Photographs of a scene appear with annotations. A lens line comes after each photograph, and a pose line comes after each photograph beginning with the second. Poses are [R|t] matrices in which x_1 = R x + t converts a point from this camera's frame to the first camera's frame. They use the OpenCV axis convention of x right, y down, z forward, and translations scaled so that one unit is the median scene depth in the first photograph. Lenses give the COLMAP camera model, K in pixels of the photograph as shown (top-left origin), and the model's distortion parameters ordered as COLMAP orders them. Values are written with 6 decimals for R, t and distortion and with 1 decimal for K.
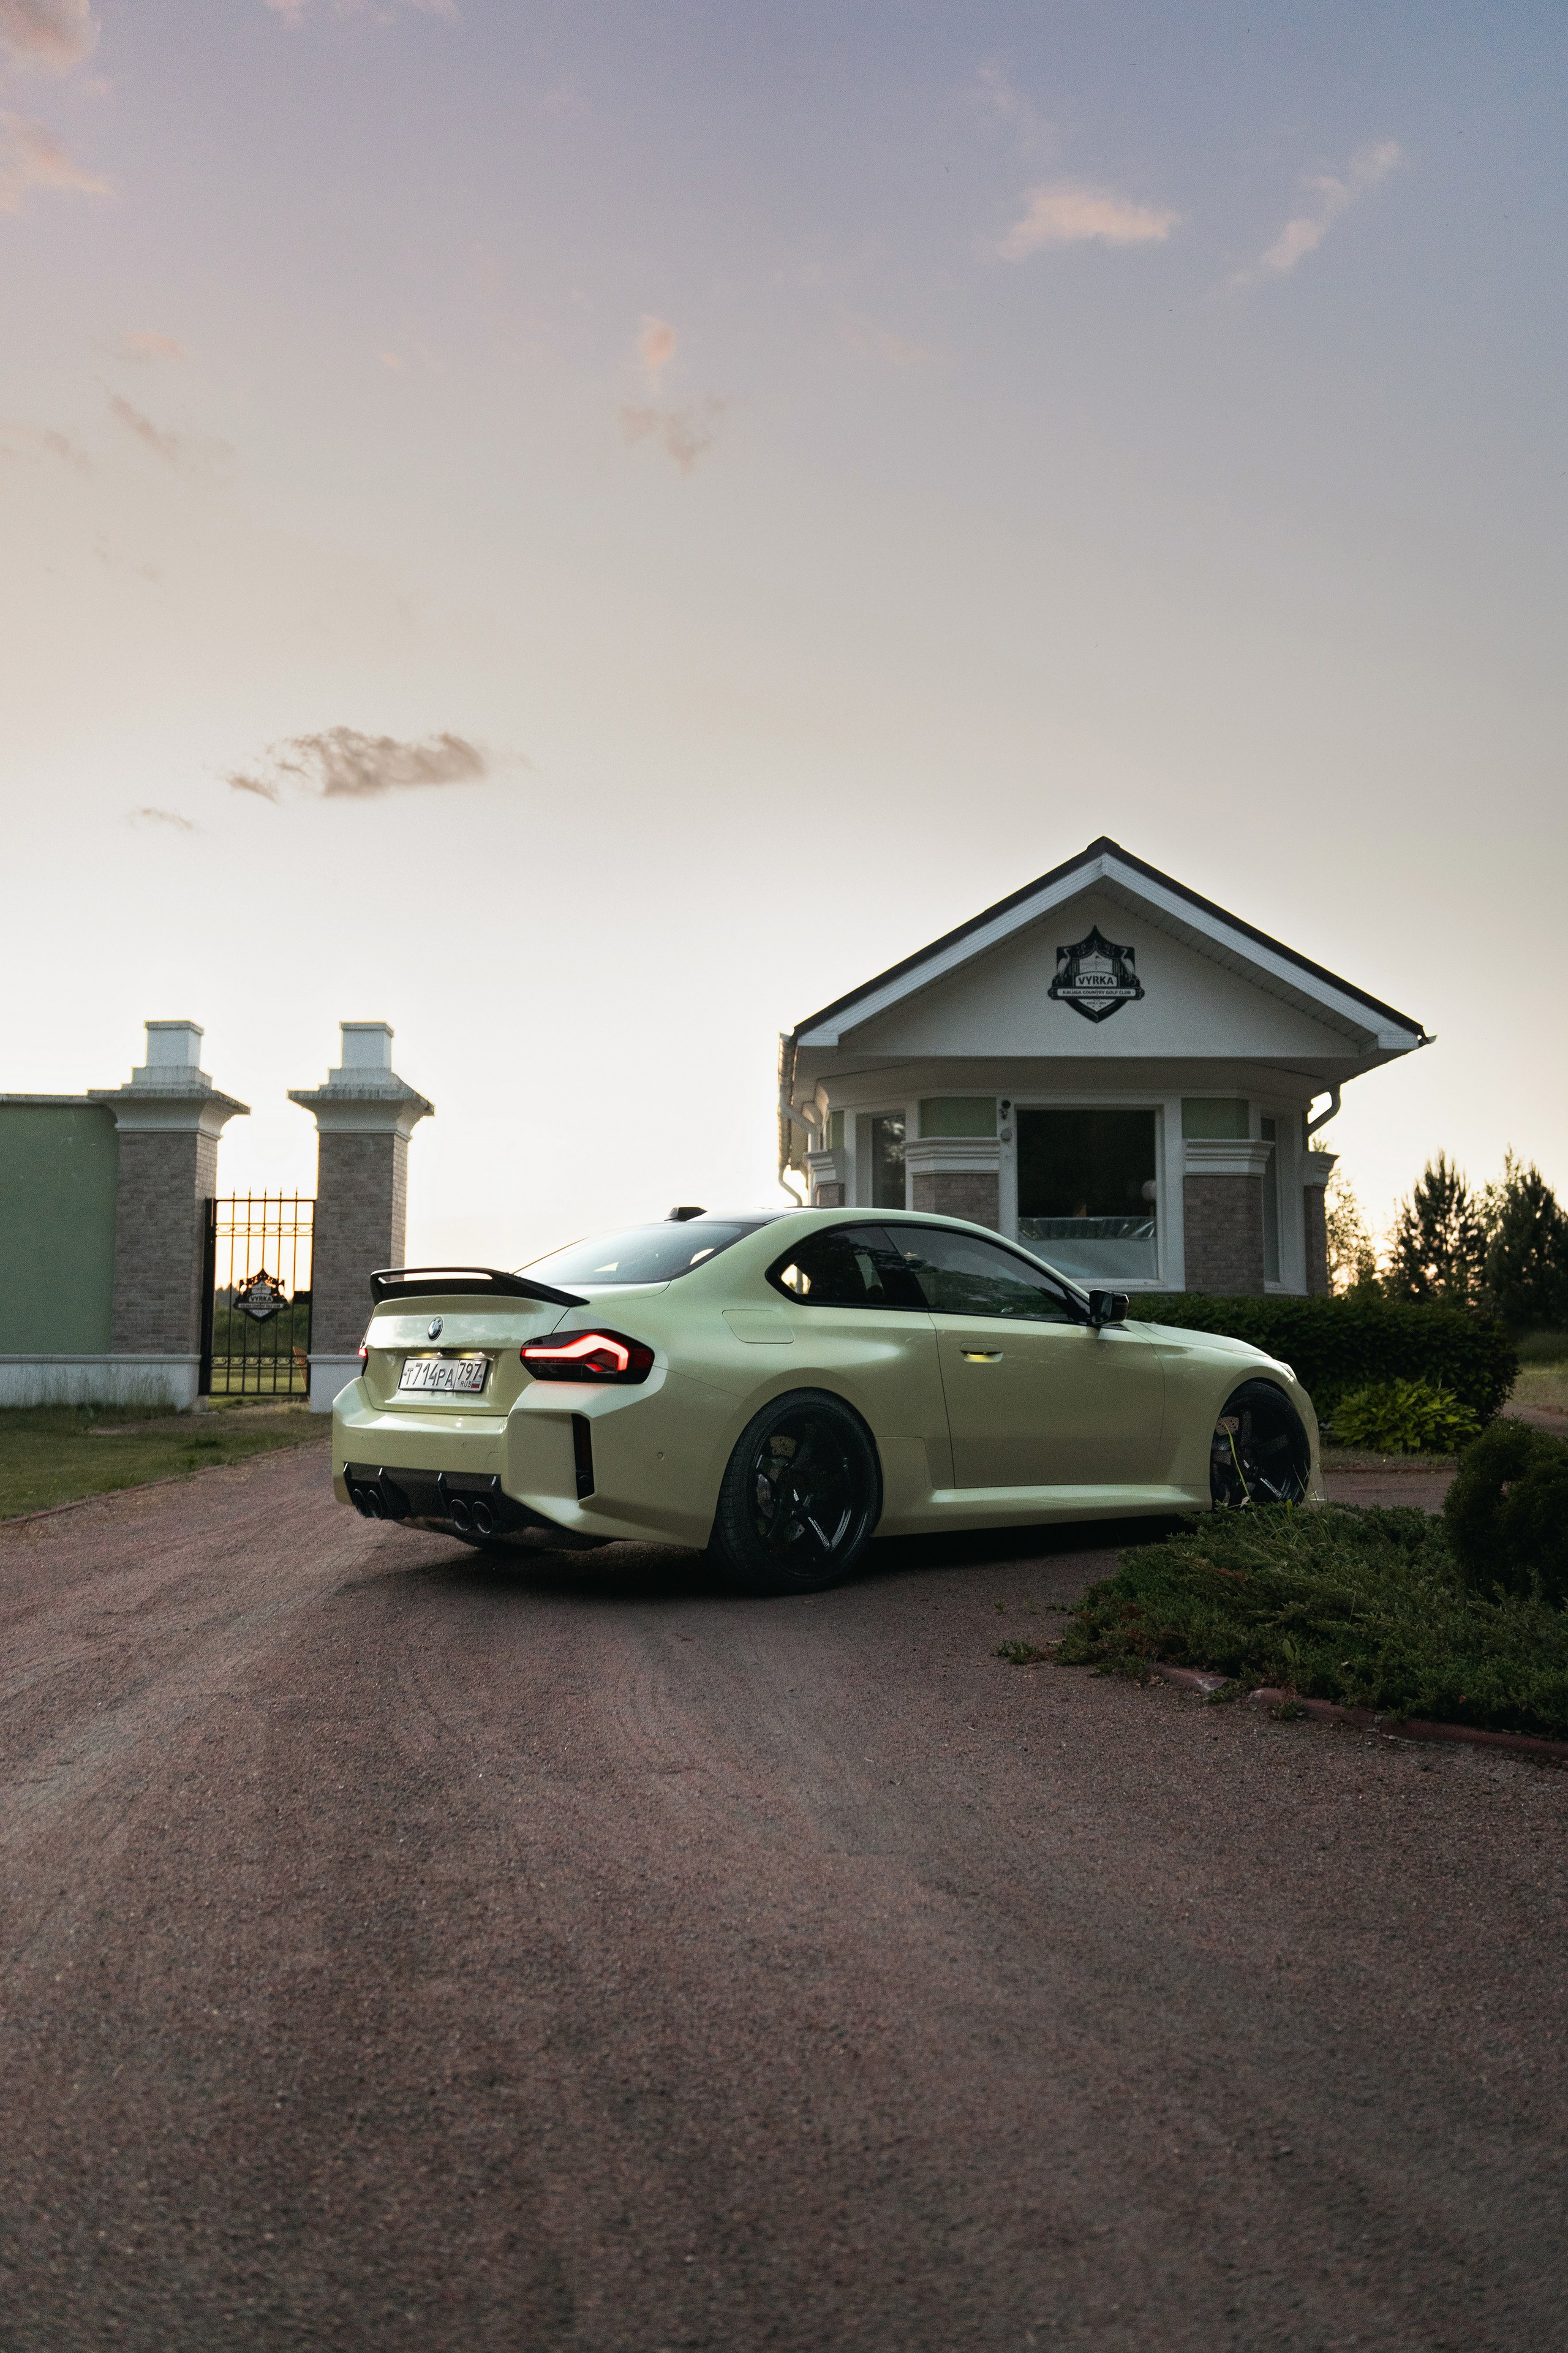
lens RADIAL K [[1874.6, 0, 780.7], [0, 1874.6, 1167.5], [0, 0, 1]] dist [0.024781, -0.032032]
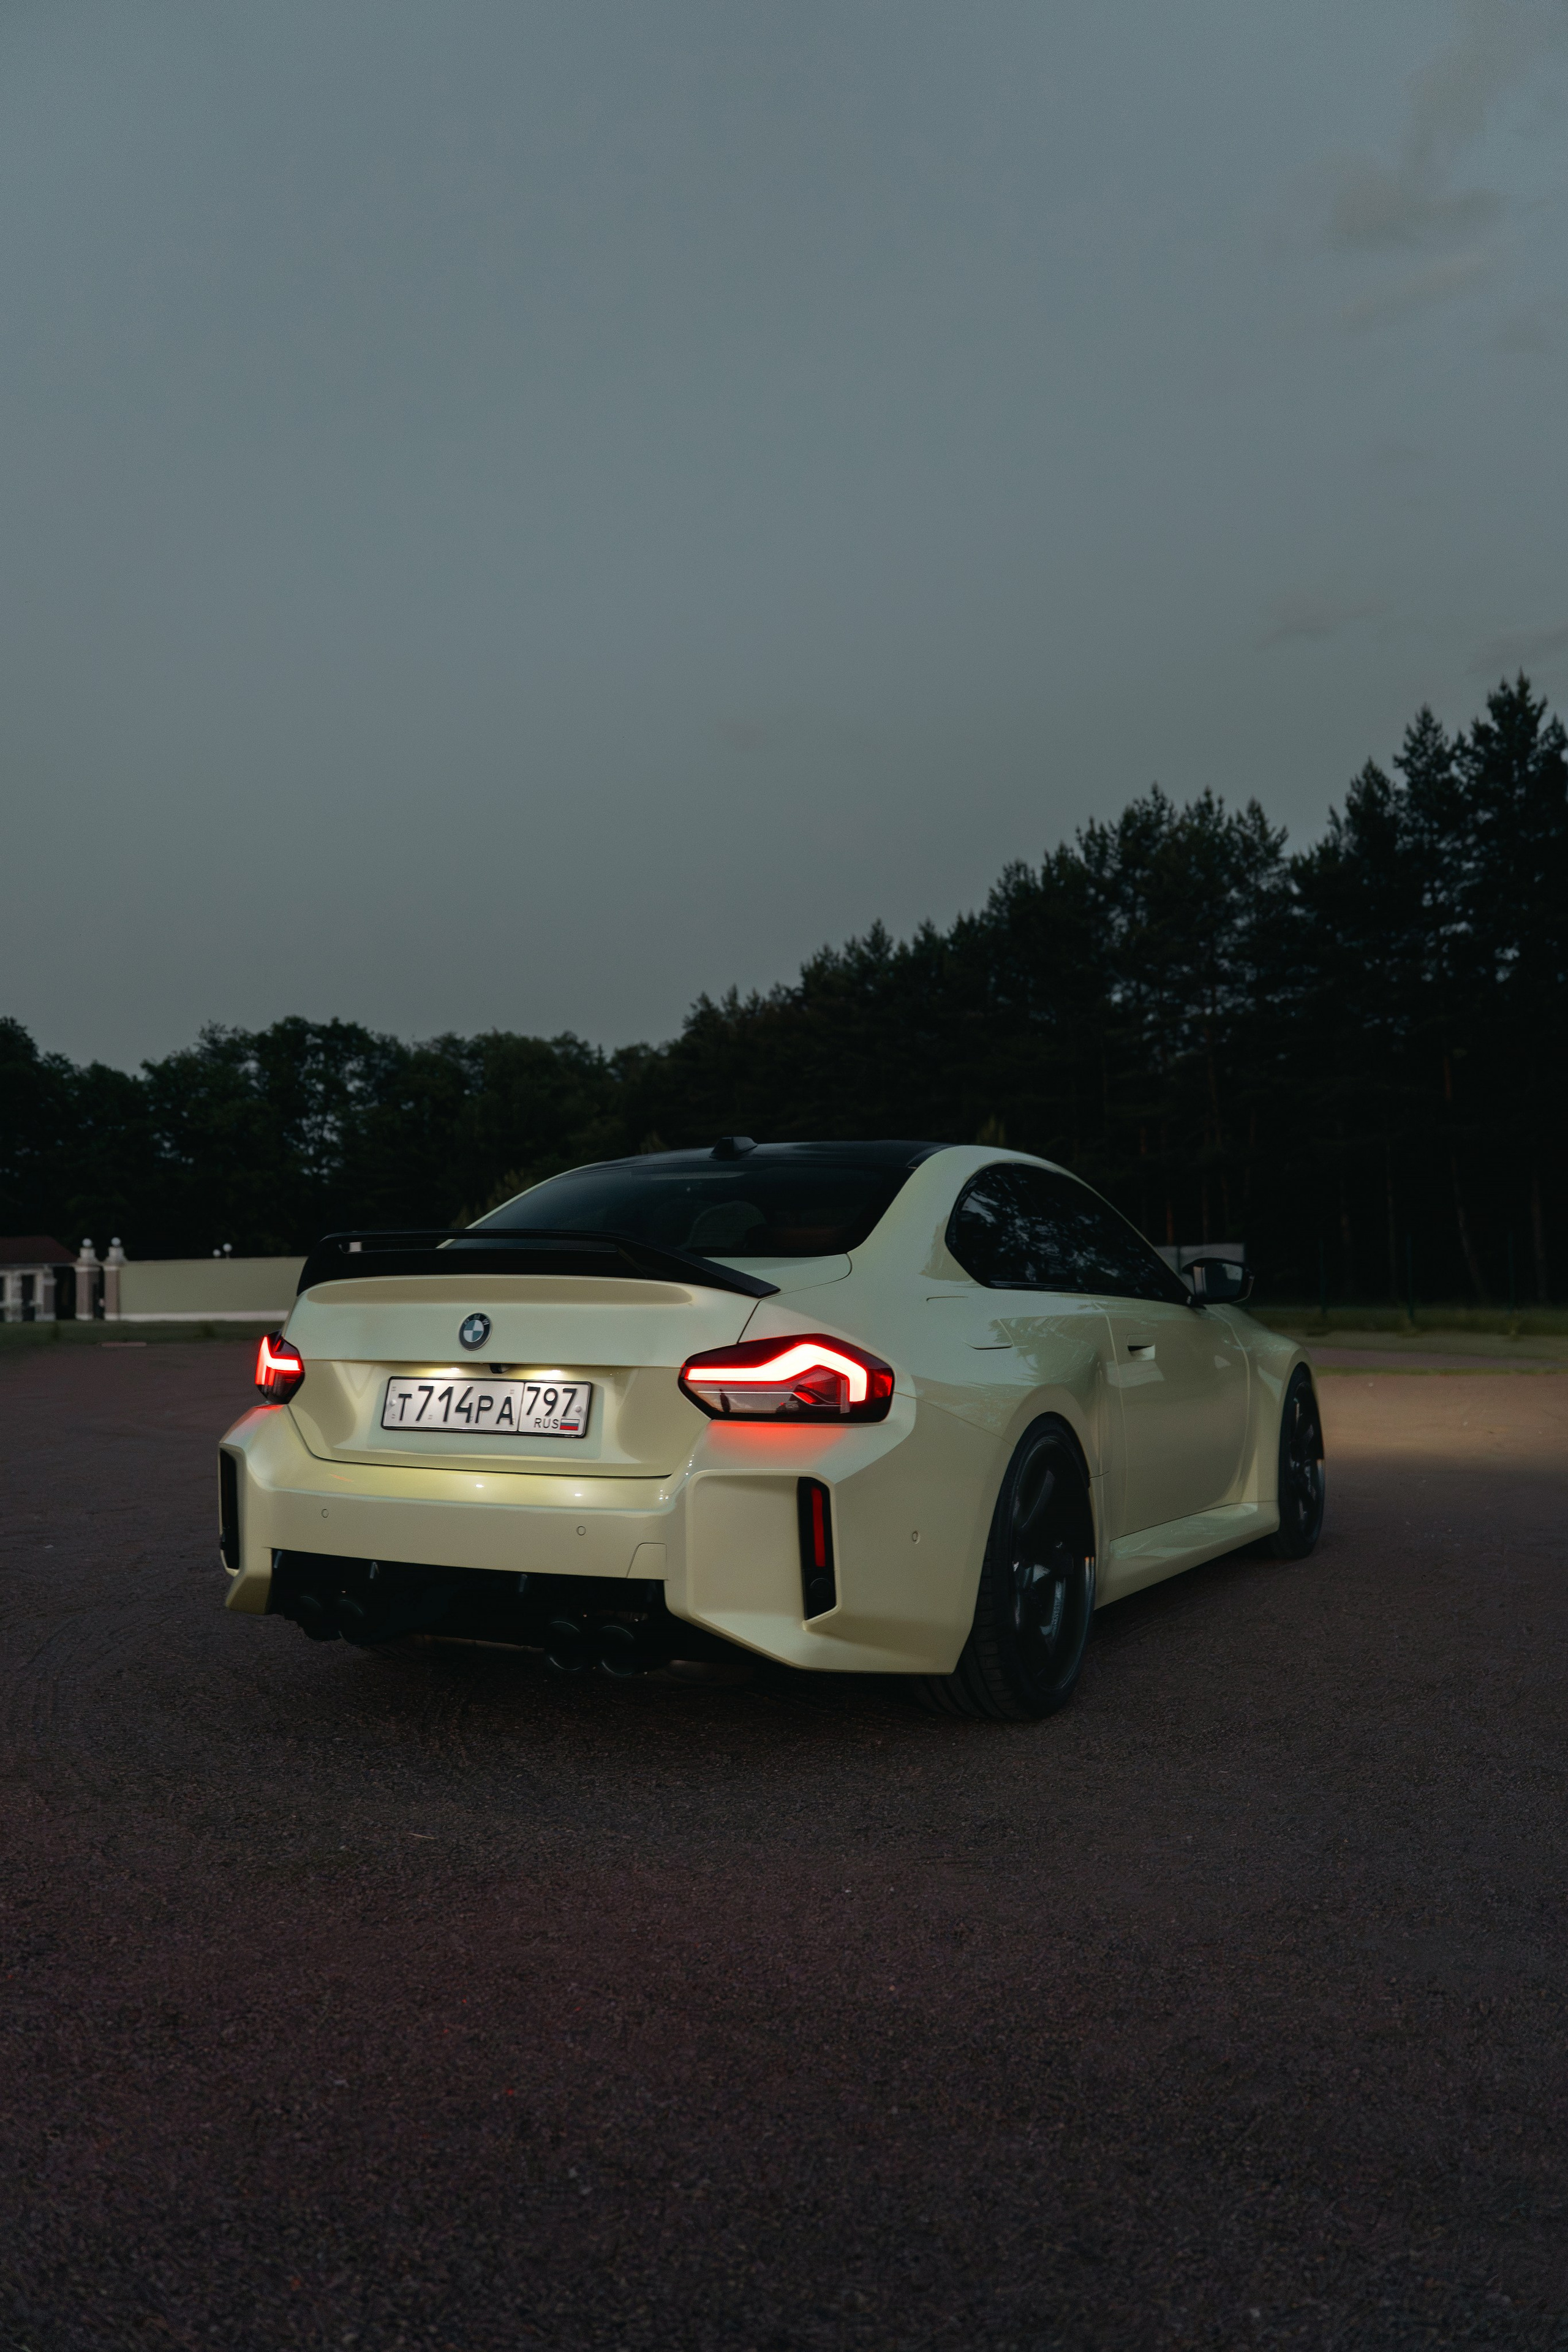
lens RADIAL K [[1873.9, 0, 784.4], [0, 1873.9, 1160.2], [0, 0, 1]] dist [0.024781, -0.032032]
pose [[0.939764, 0.018937, 0.341300, -0.314579], [-0.030530, 0.999124, 0.028628, 0.011535], [-0.340459, -0.037323, 0.939518, 0.423815]]
